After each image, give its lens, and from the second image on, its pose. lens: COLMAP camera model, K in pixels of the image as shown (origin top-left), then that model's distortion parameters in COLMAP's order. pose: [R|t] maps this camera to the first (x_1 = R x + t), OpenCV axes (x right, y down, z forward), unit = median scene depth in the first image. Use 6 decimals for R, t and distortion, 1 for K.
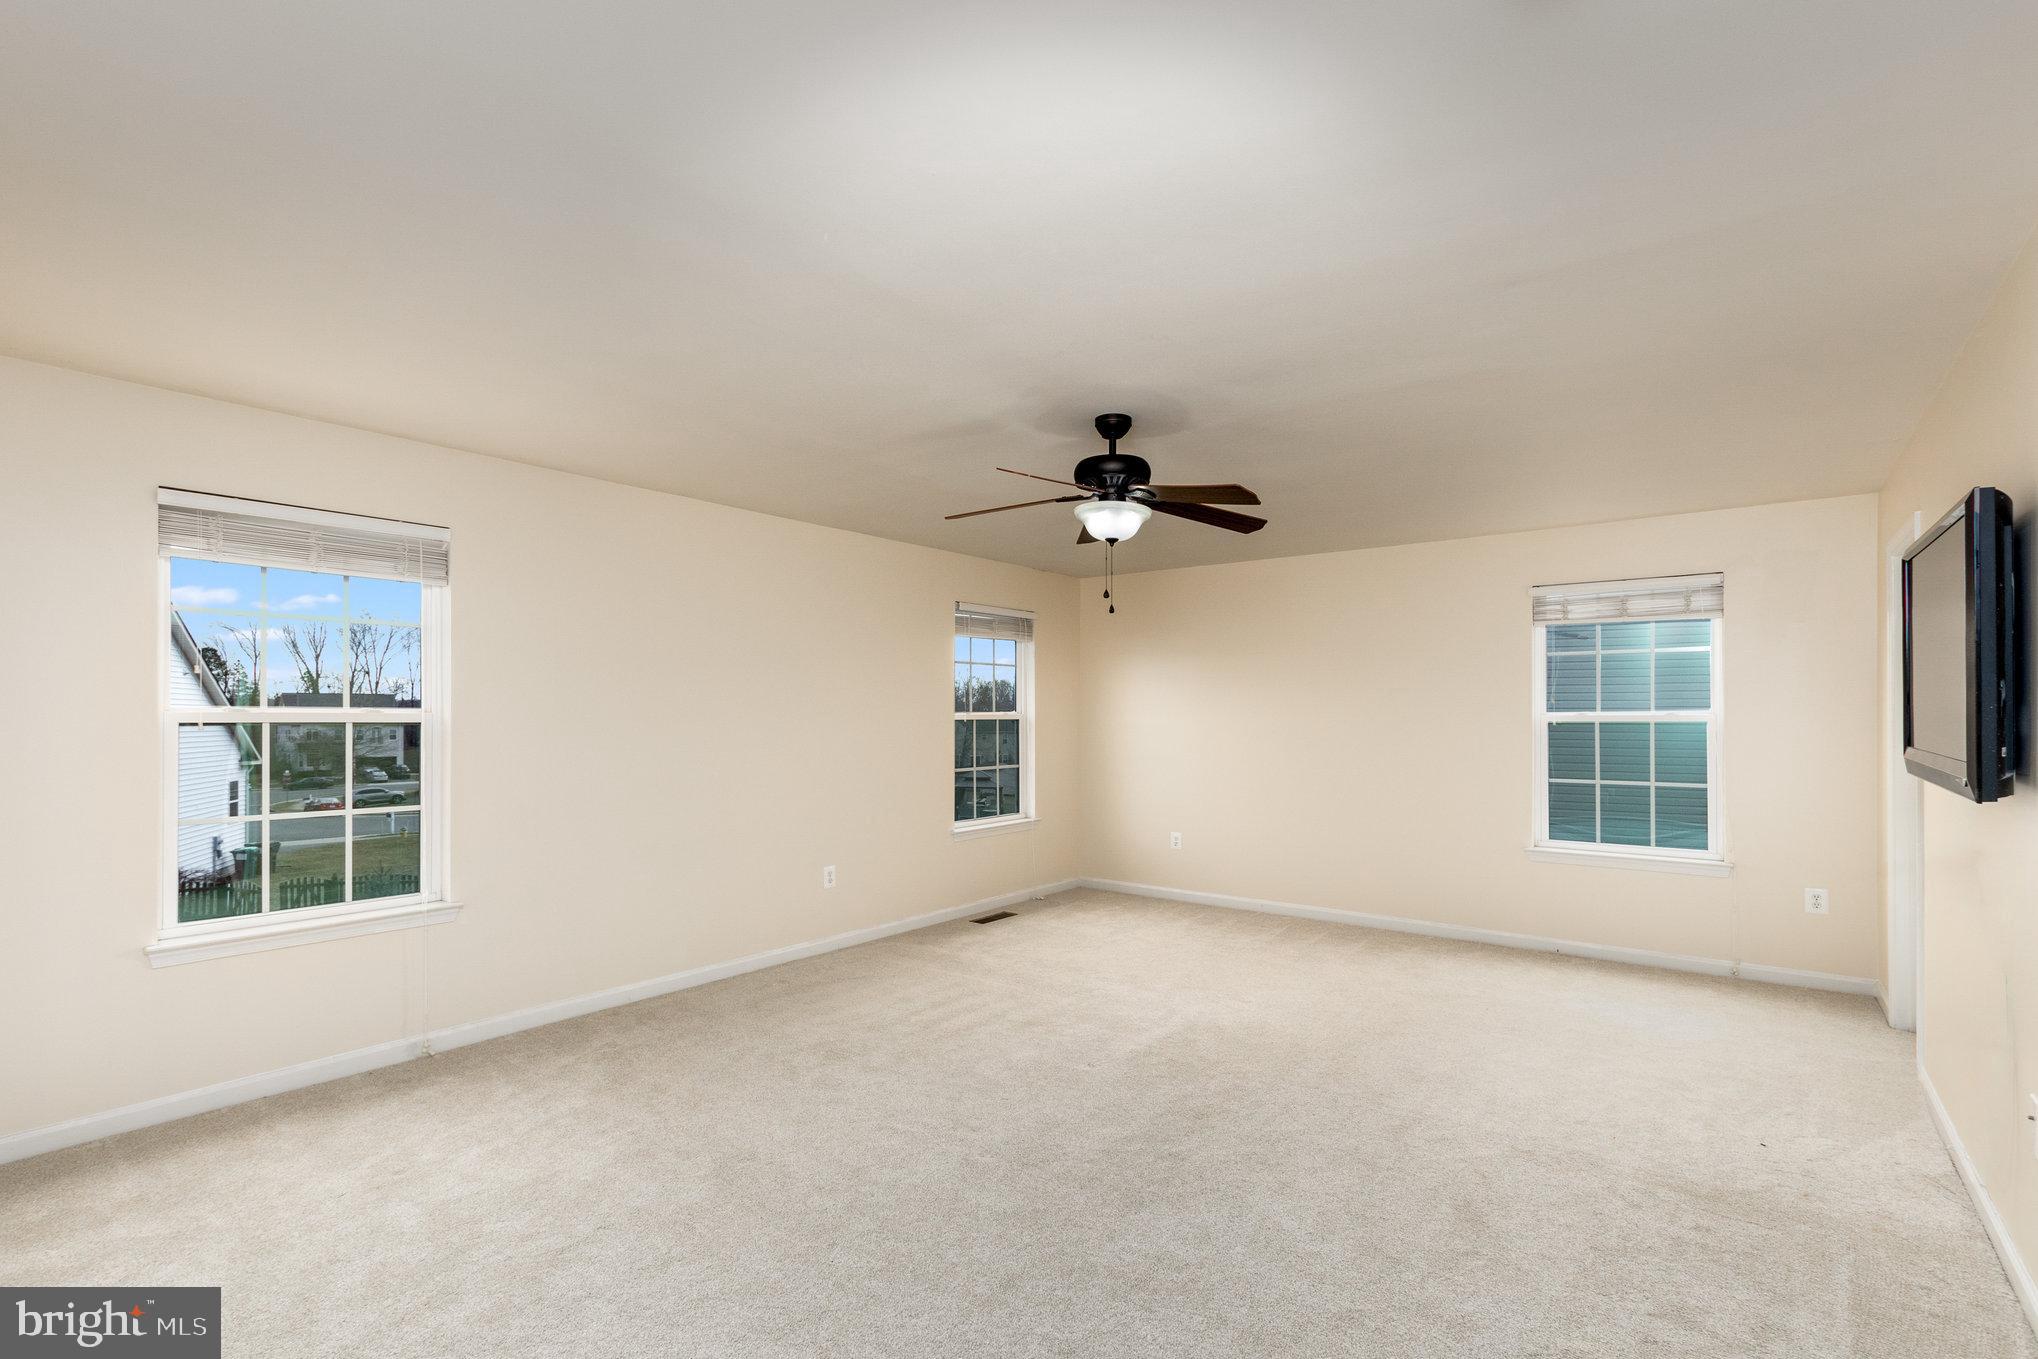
lens RADIAL K [[930.8, 0, 1013.8], [0, 930.8, 697.1], [0, 0, 1]] dist [0.002702, -0.005310]
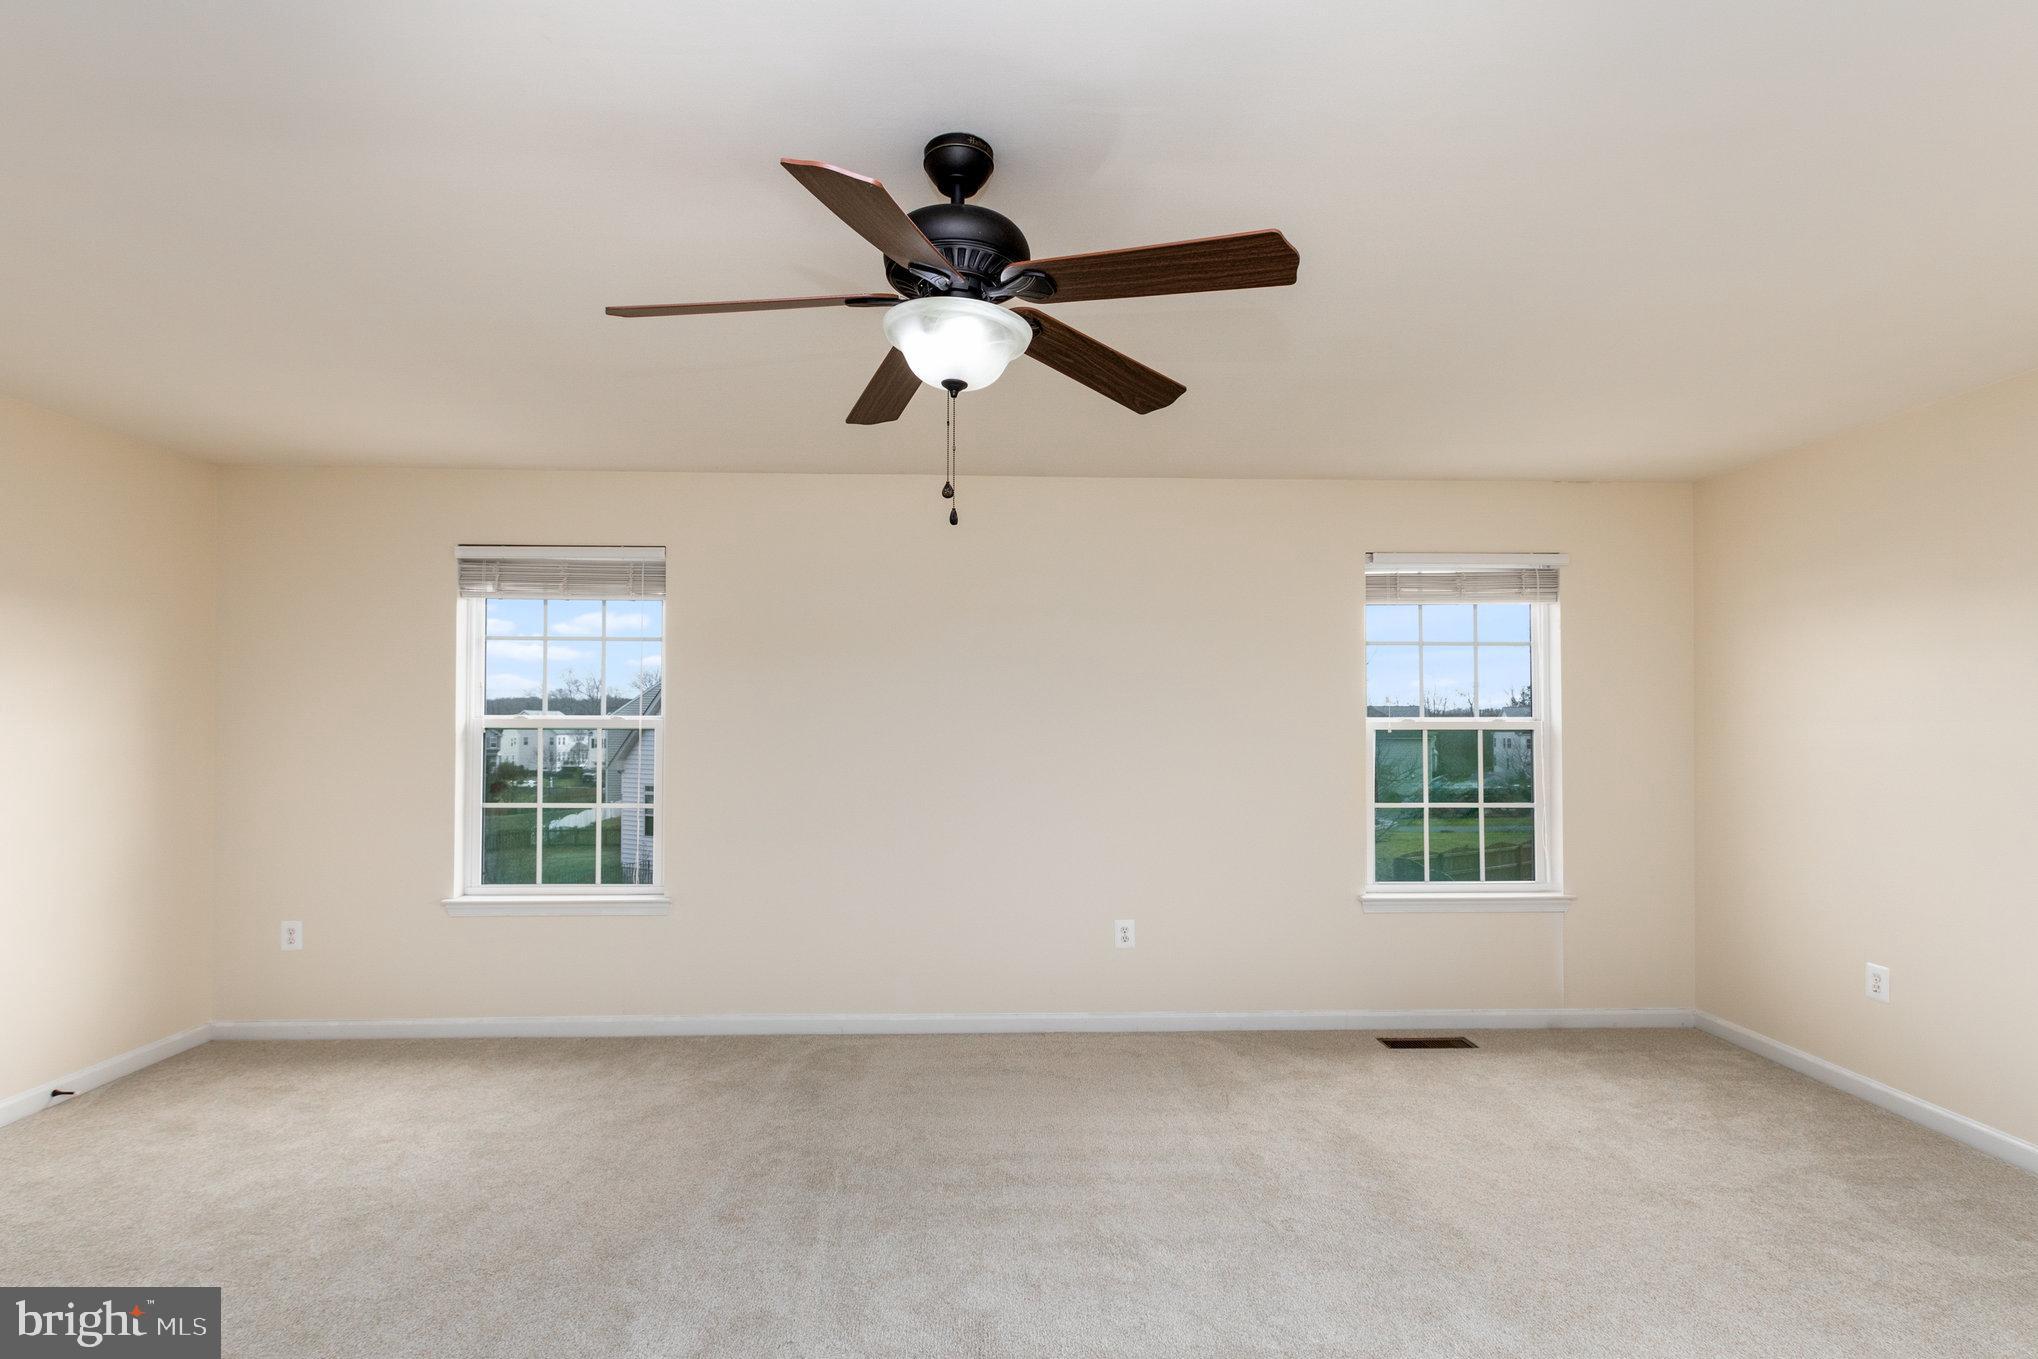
lens RADIAL K [[930.8, 0, 1003.1], [0, 930.8, 703.4], [0, 0, 1]] dist [0.002702, -0.005310]
pose [[0.640392, -0.014417, -0.767913, 0.276173], [0.013577, 0.999880, -0.007449, 0.007025], [0.767928, -0.005655, 0.640511, 0.366029]]
